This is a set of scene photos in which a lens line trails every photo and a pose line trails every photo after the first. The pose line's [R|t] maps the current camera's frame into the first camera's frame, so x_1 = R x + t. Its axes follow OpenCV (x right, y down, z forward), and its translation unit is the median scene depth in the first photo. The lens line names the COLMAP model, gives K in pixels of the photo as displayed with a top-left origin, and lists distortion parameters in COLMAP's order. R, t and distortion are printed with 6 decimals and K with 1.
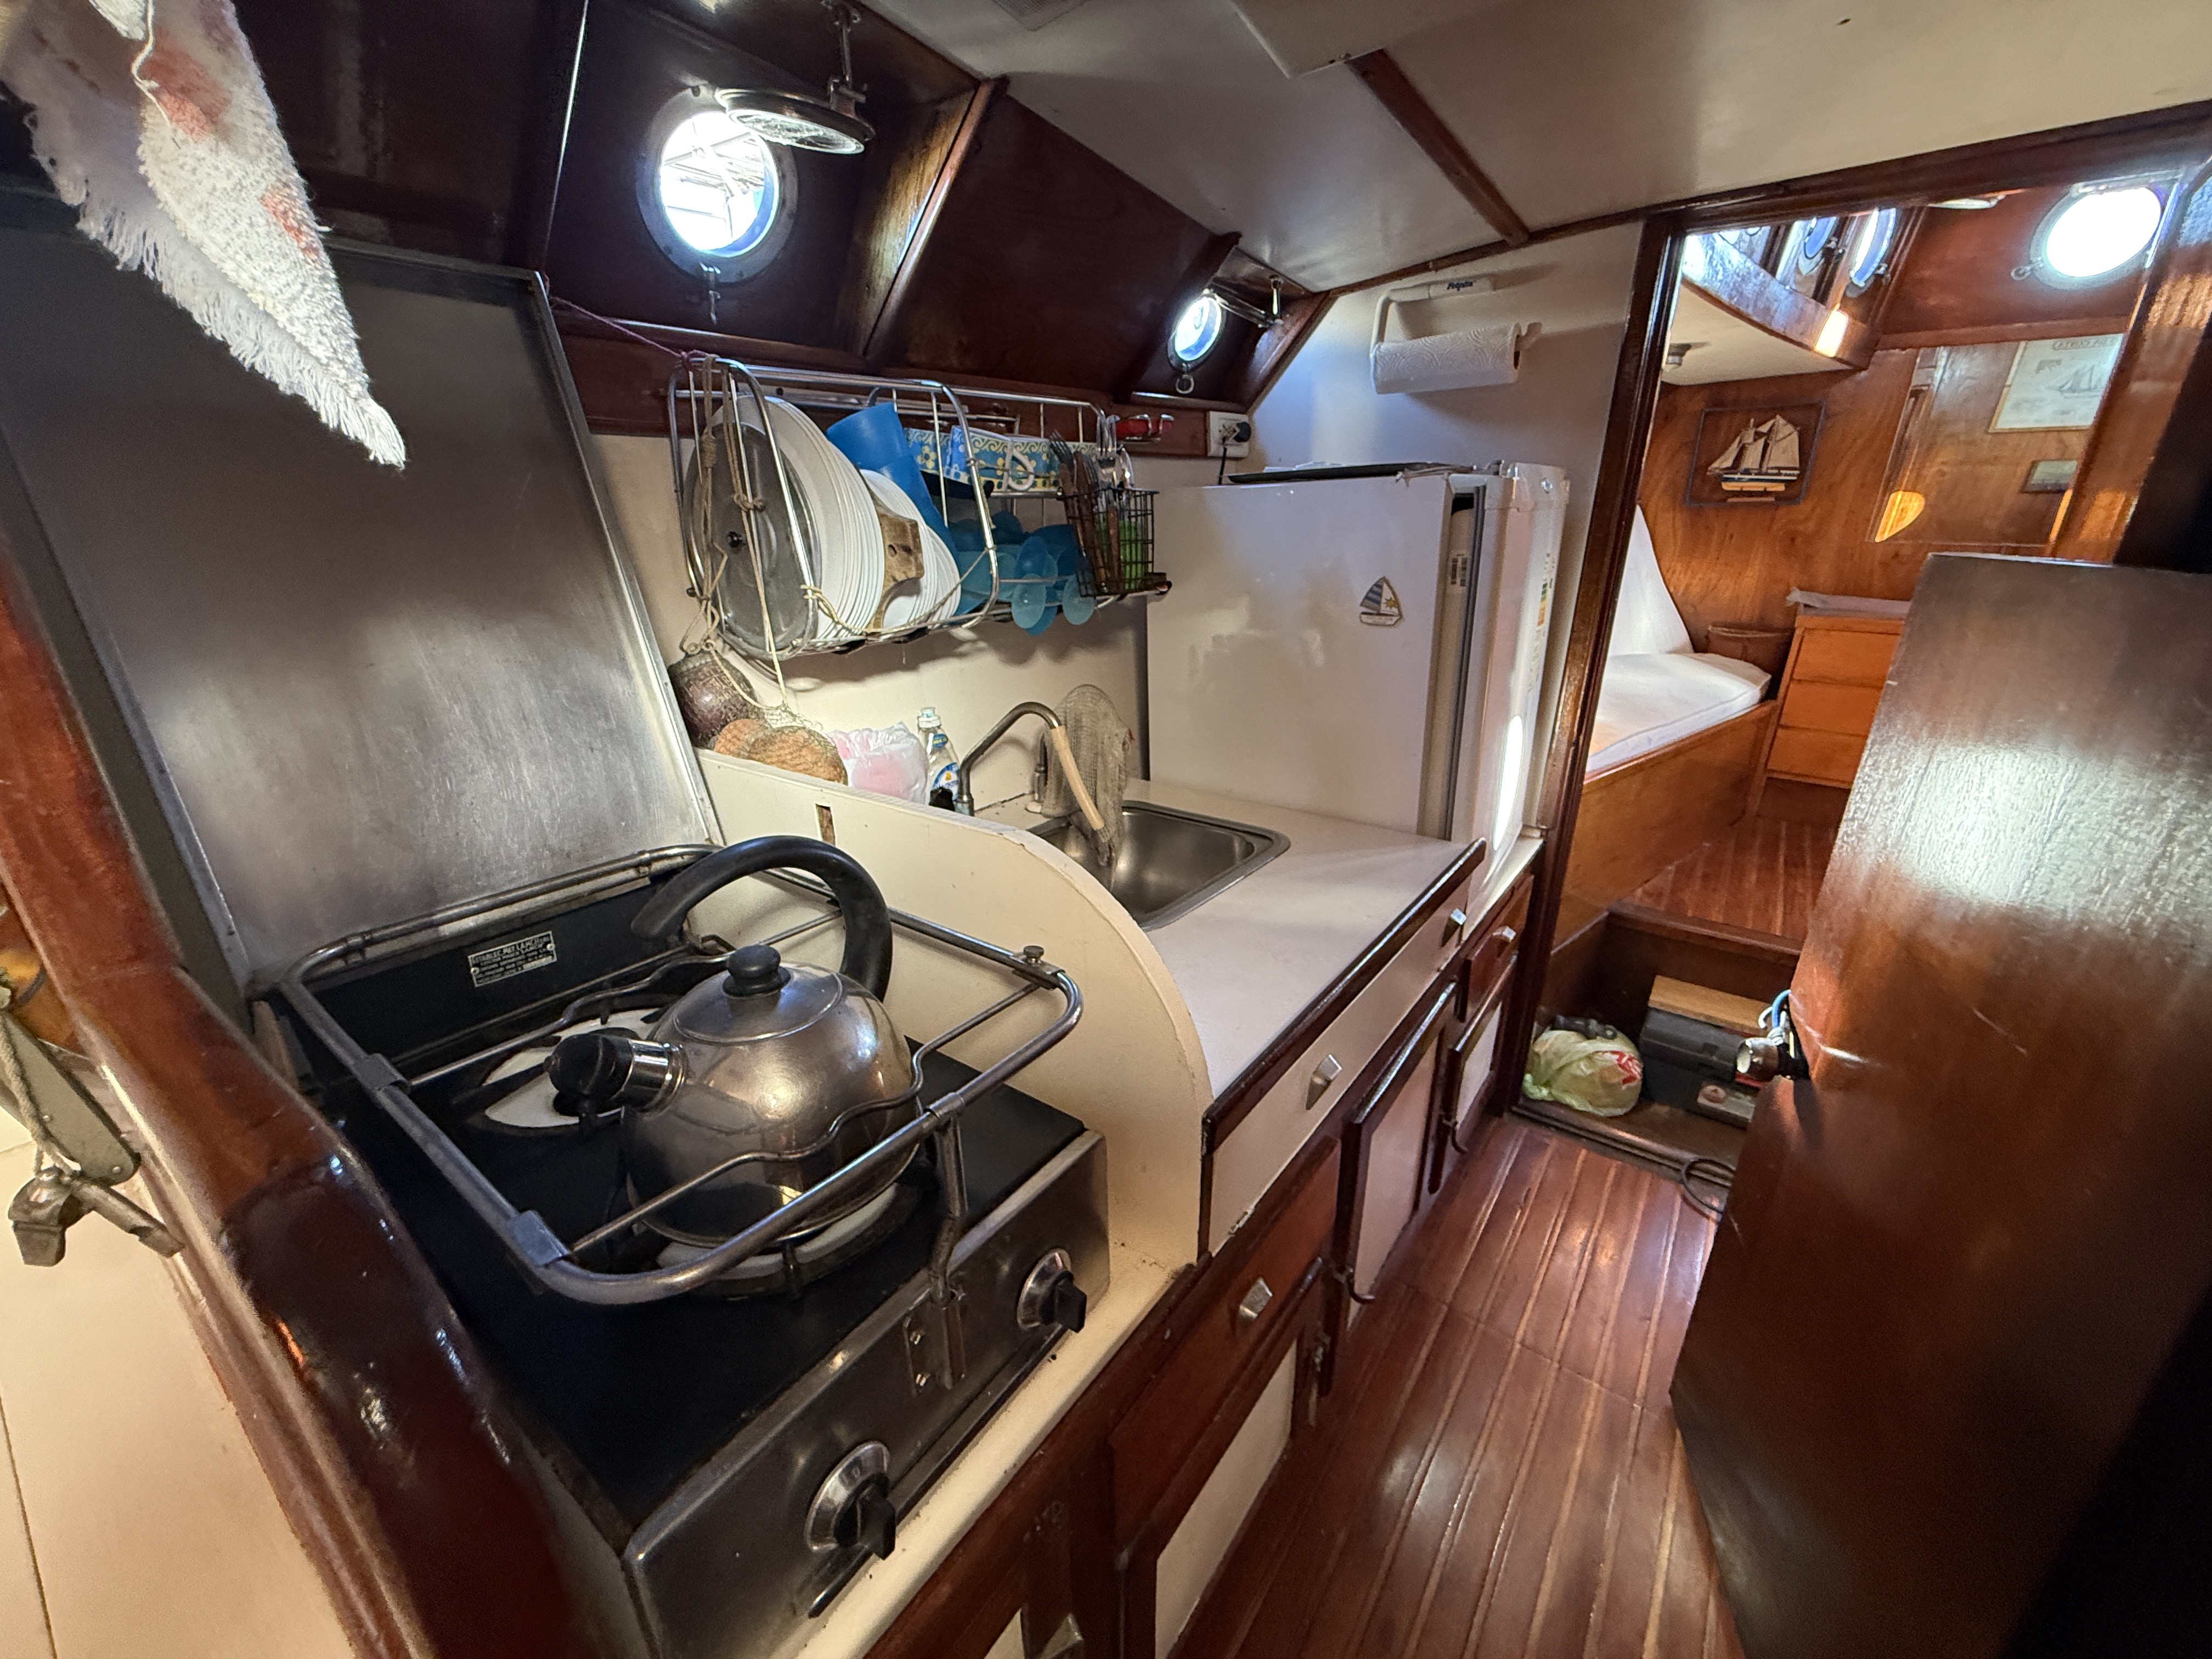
lens RADIAL K [[885.8, 0, 1103.4], [0, 885.8, 836.0], [0, 0, 1]] dist [-0.001401, 0.000230]
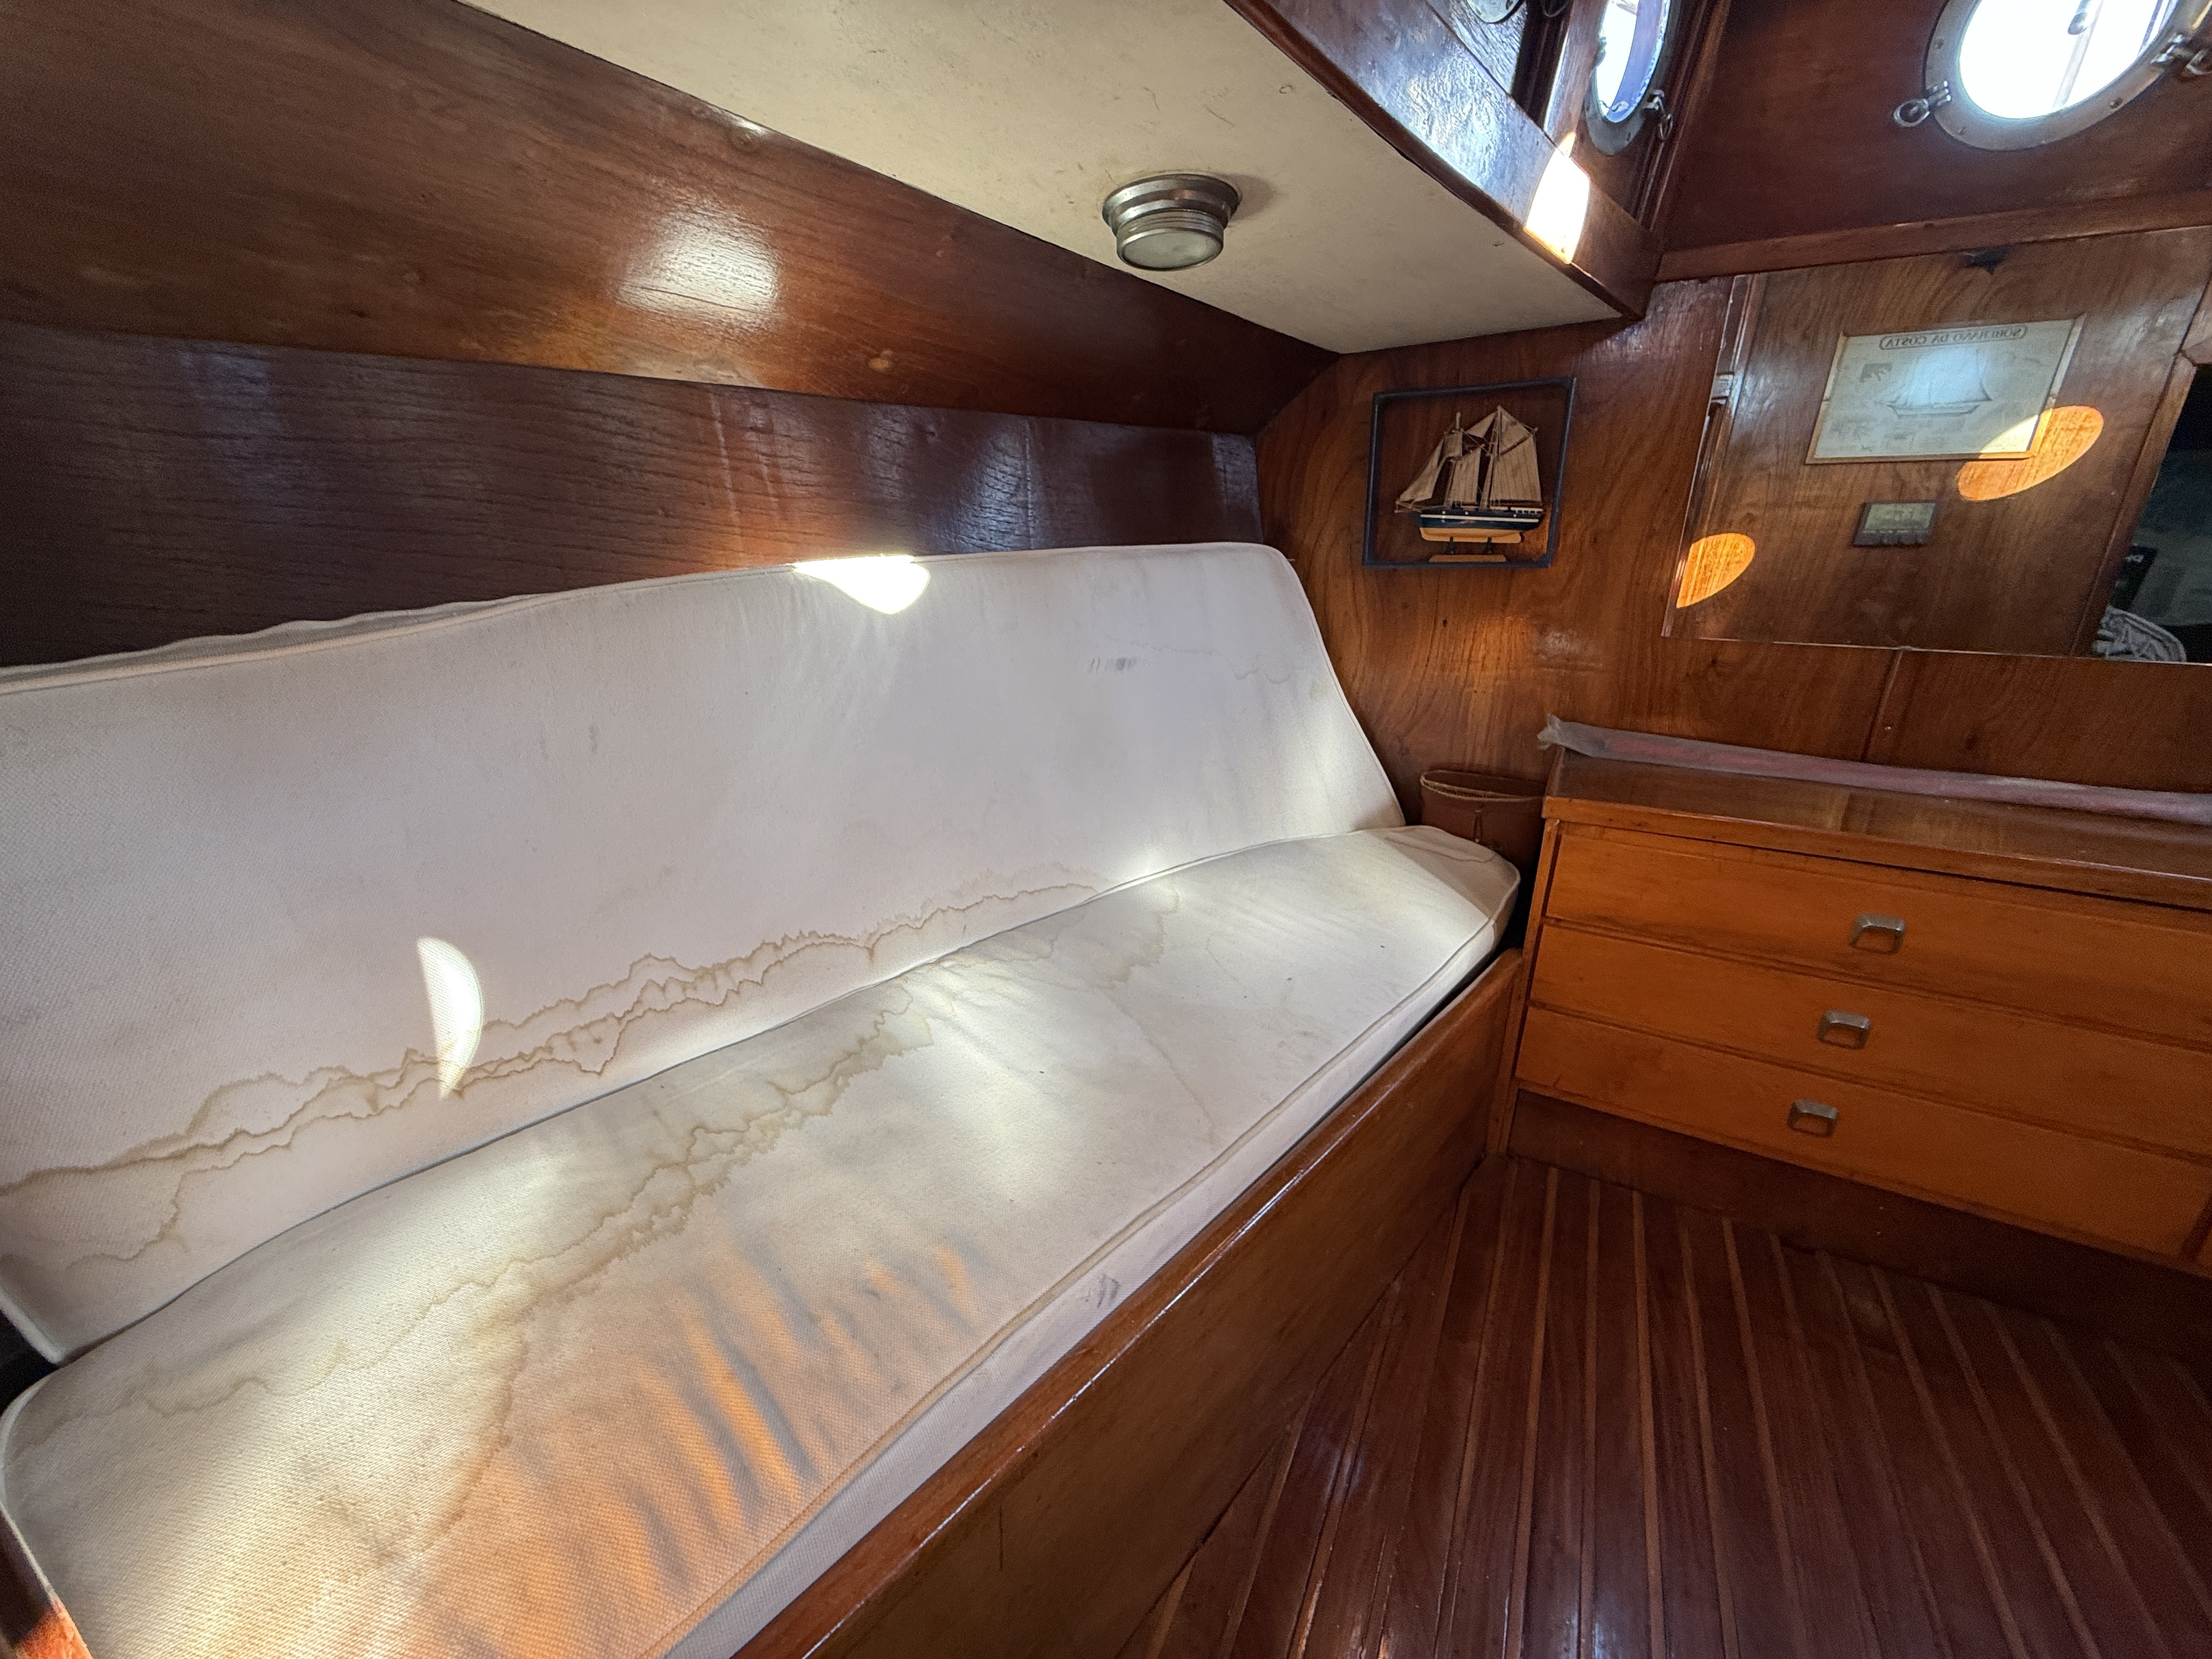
lens RADIAL K [[872.6, 0, 1106.9], [0, 872.6, 838.4], [0, 0, 1]] dist [-0.002406, -0.000110]
pose [[0.990409, -0.038239, 0.132773, 0.428856], [0.042864, 0.998563, -0.032150, -0.197691], [-0.131353, 0.037533, 0.990625, 0.496401]]
